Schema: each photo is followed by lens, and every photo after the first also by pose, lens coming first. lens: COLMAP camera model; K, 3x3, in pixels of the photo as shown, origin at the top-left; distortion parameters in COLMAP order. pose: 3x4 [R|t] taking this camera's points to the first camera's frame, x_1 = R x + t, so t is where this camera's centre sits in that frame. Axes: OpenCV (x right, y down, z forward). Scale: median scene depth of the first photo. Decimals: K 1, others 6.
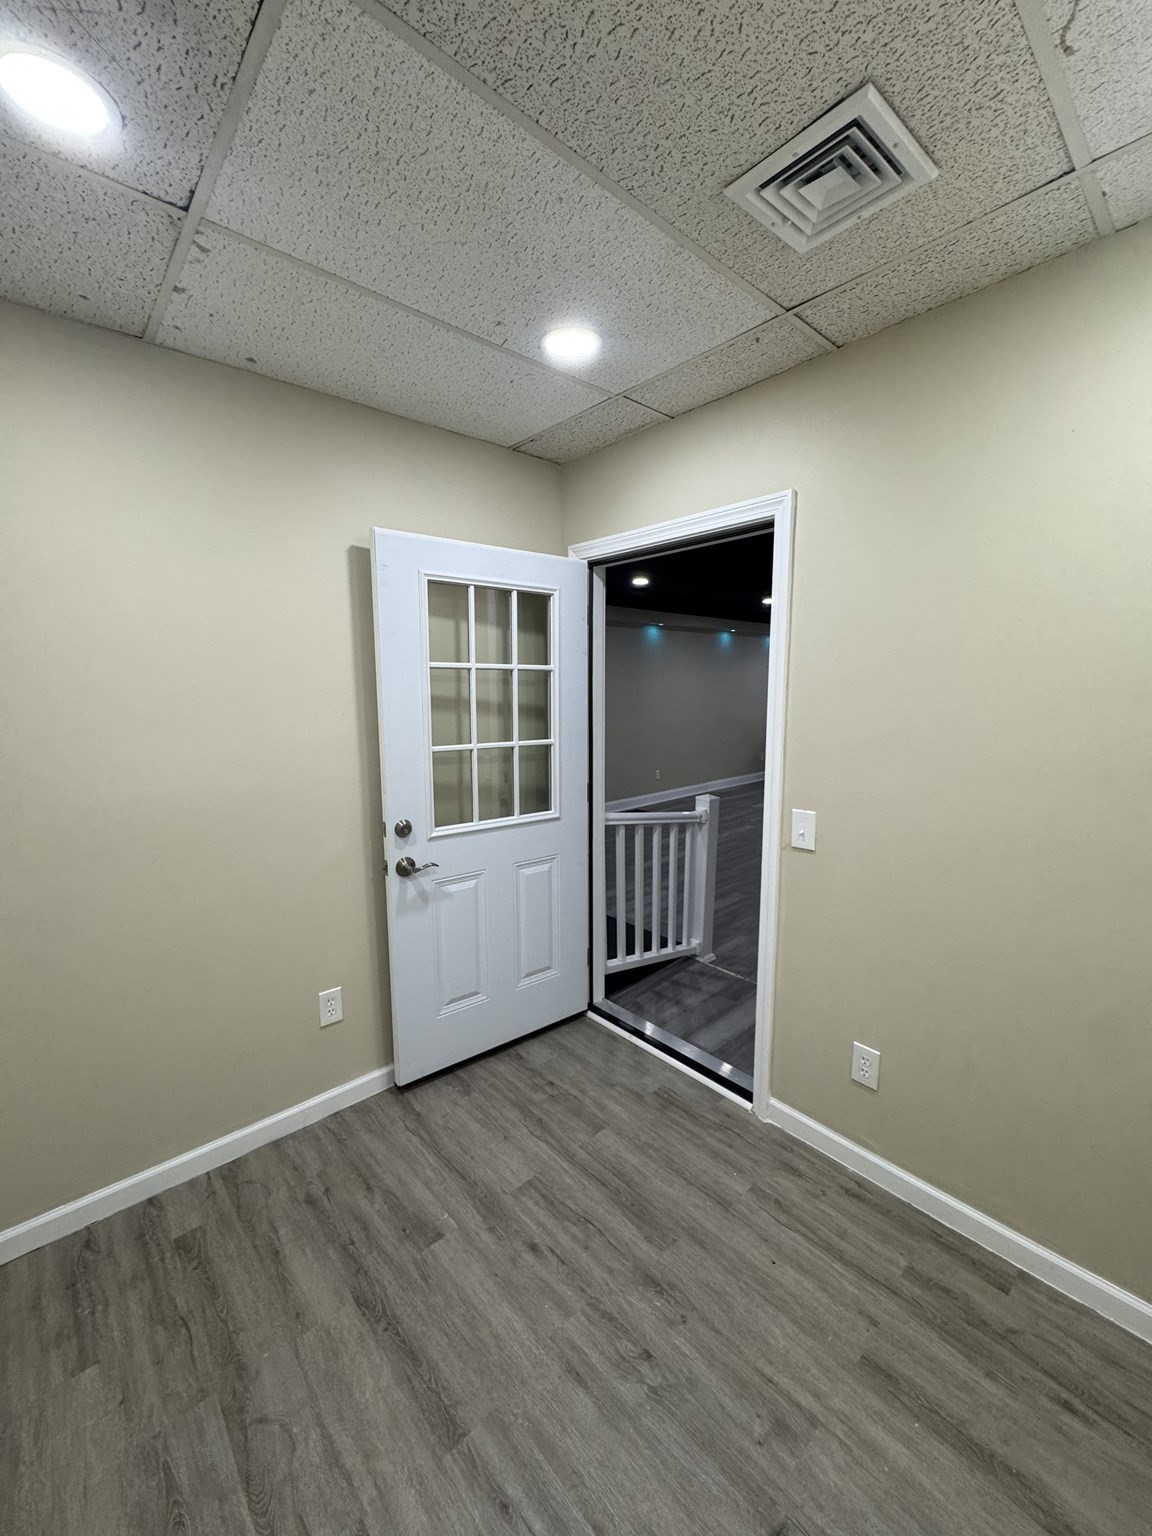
lens RADIAL K [[613.3, 0, 580.5], [0, 613.3, 766.5], [0, 0, 1]] dist [-0.002220, 0.000312]
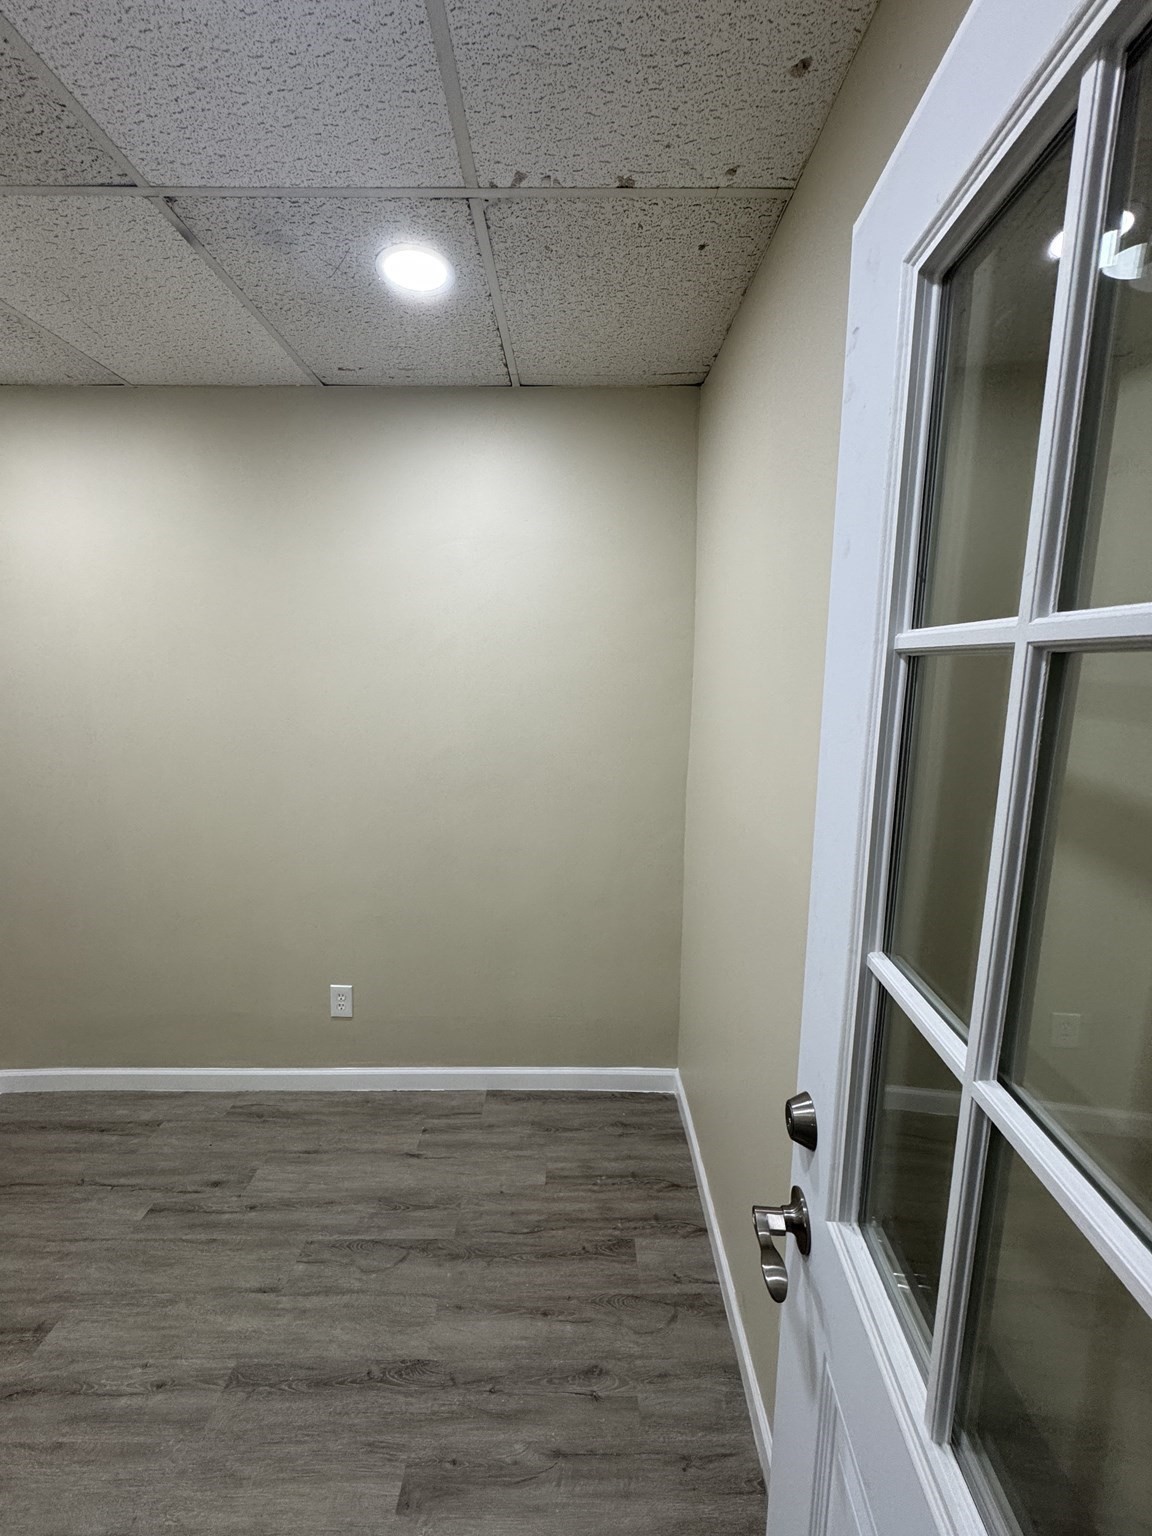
lens RADIAL K [[611.9, 0, 575.4], [0, 611.9, 766.6], [0, 0, 1]] dist [-0.005386, 0.000891]
pose [[-0.671261, 0.119558, -0.731516, 0.034433], [-0.097991, 0.963929, 0.247463, -0.195220], [0.734716, 0.237794, -0.635332, 1.276524]]
